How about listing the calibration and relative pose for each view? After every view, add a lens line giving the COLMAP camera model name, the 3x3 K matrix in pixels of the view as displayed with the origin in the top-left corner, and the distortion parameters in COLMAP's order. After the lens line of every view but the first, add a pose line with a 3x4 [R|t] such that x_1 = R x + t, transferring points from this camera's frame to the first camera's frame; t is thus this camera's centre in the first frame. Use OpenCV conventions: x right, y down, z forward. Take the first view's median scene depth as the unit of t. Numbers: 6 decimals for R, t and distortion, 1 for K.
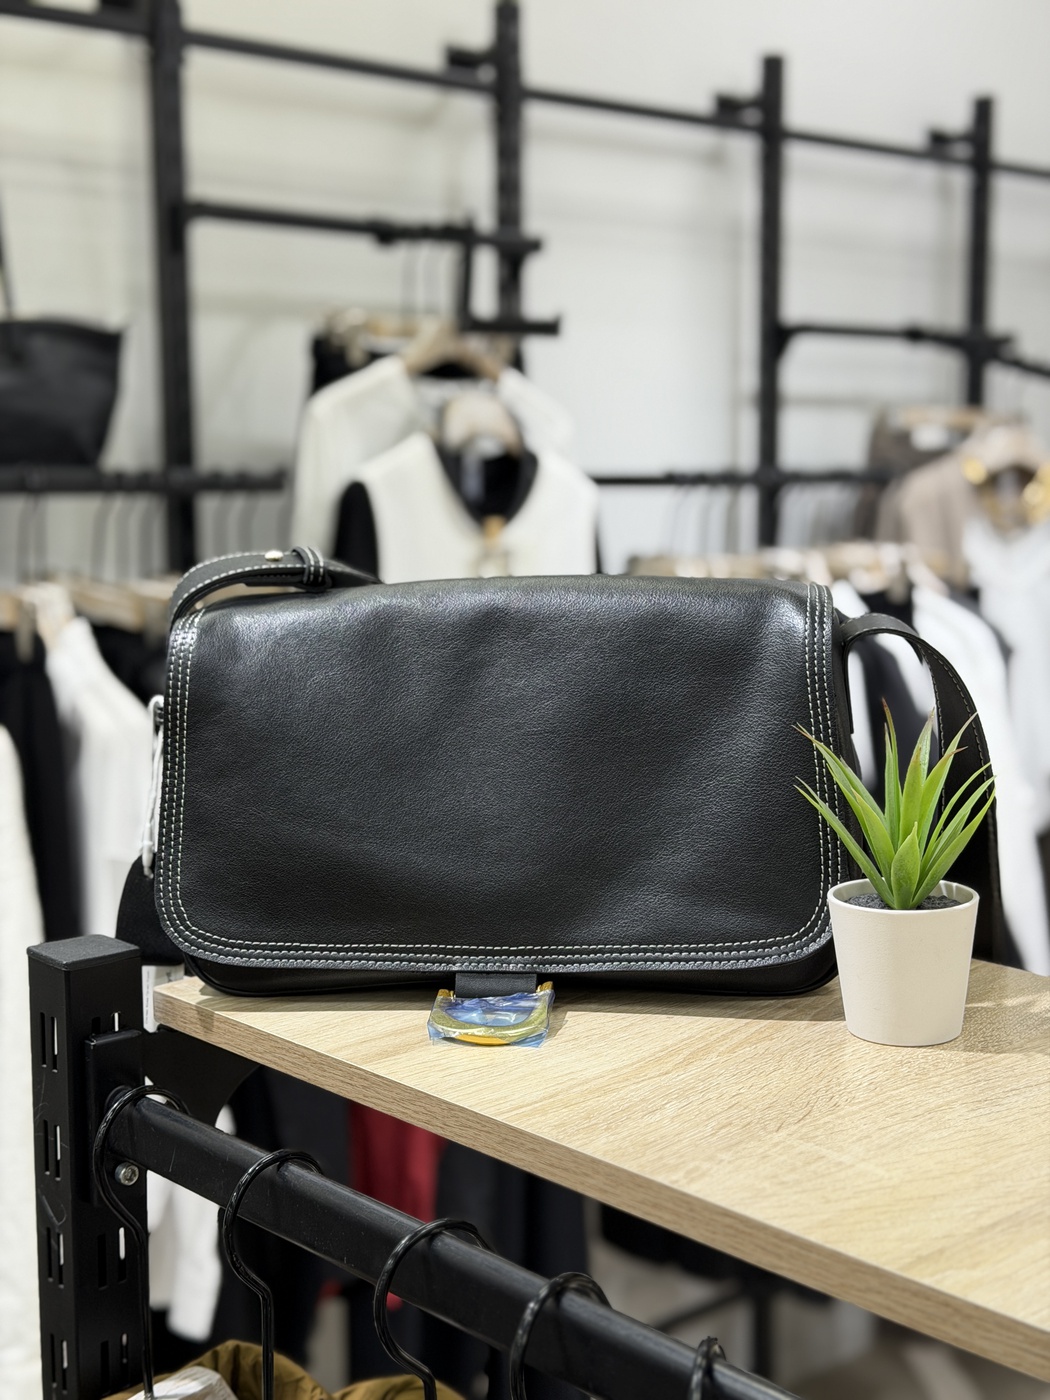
lens RADIAL K [[1960.1, 0, 513.9], [0, 1960.1, 700.3], [0, 0, 1]] dist [0.083996, 0.000000]
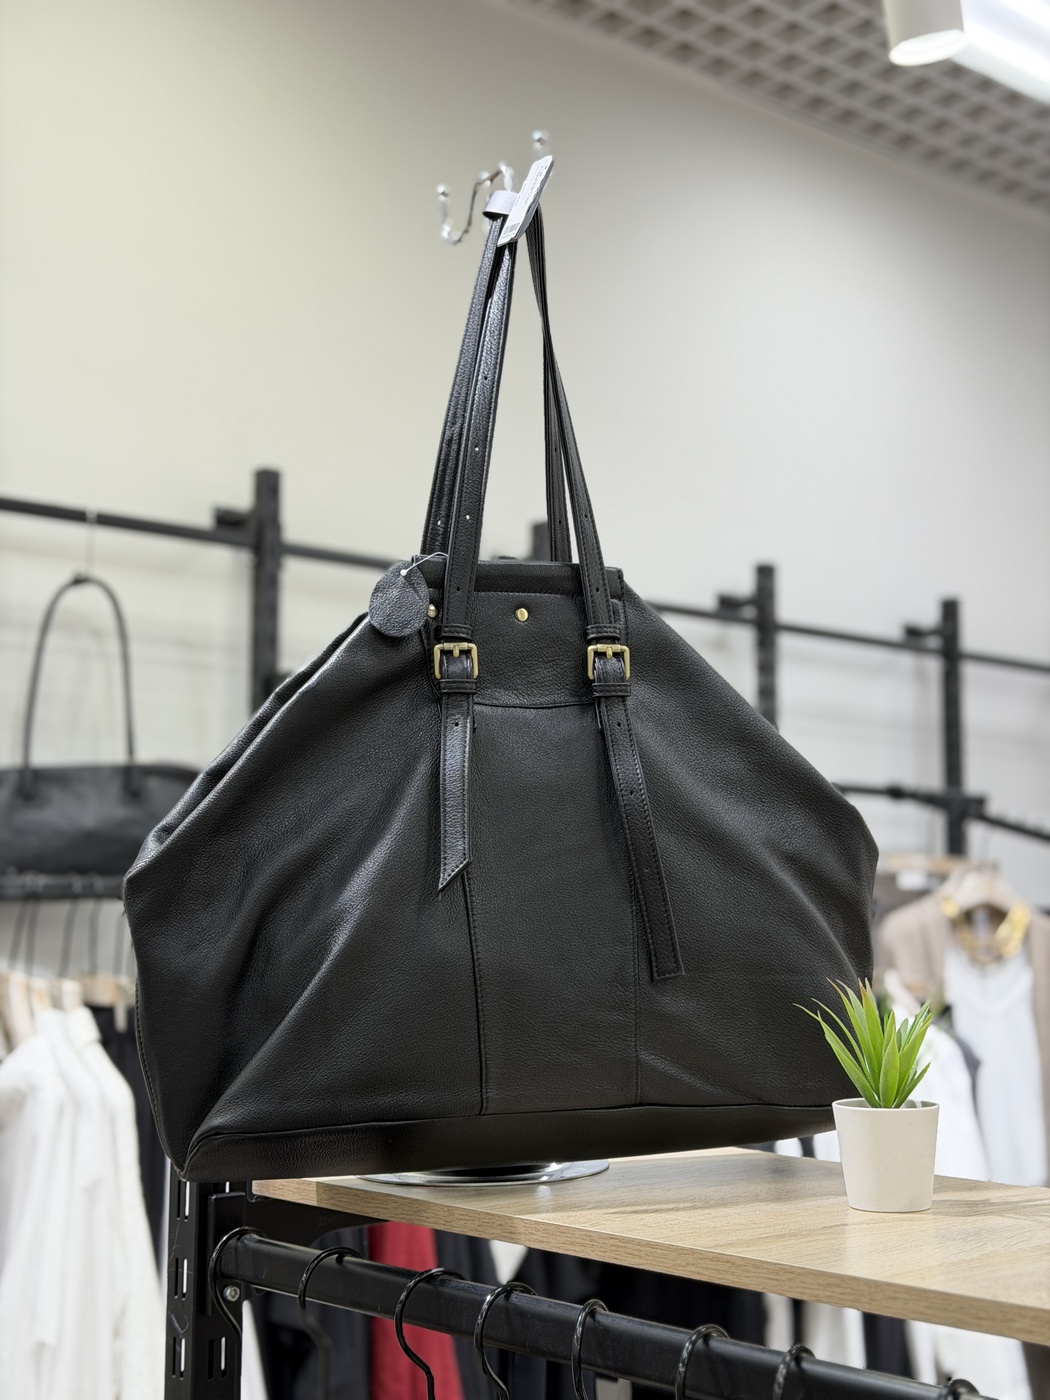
lens RADIAL K [[1960.1, 0, 532.4], [0, 1960.1, 708.2], [0, 0, 1]] dist [0.083996, 0.000000]
pose [[0.999746, 0.006917, -0.021431, 0.054785], [-0.011817, 0.971249, -0.237774, 0.164951], [0.019170, 0.237967, 0.971084, -0.517817]]
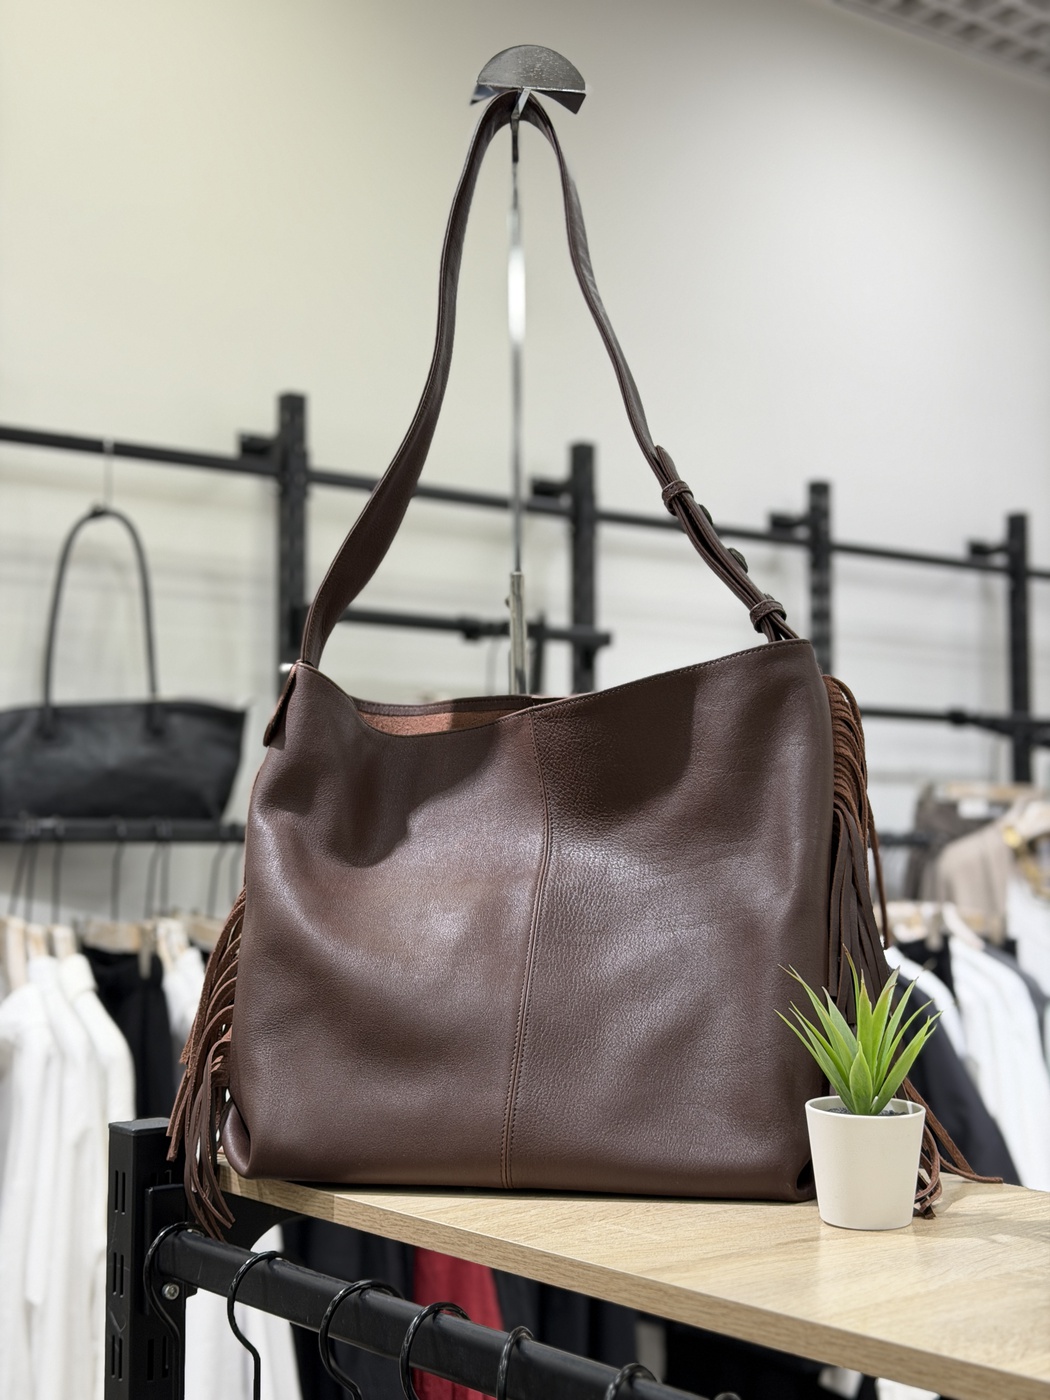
lens RADIAL K [[1960.1, 0, 522.7], [0, 1960.1, 707.3], [0, 0, 1]] dist [0.083996, 0.000000]
pose [[0.997340, -0.001208, -0.072883, 0.149102], [-0.012971, 0.980964, -0.193758, 0.105116], [0.071729, 0.194188, 0.978338, -0.407591]]
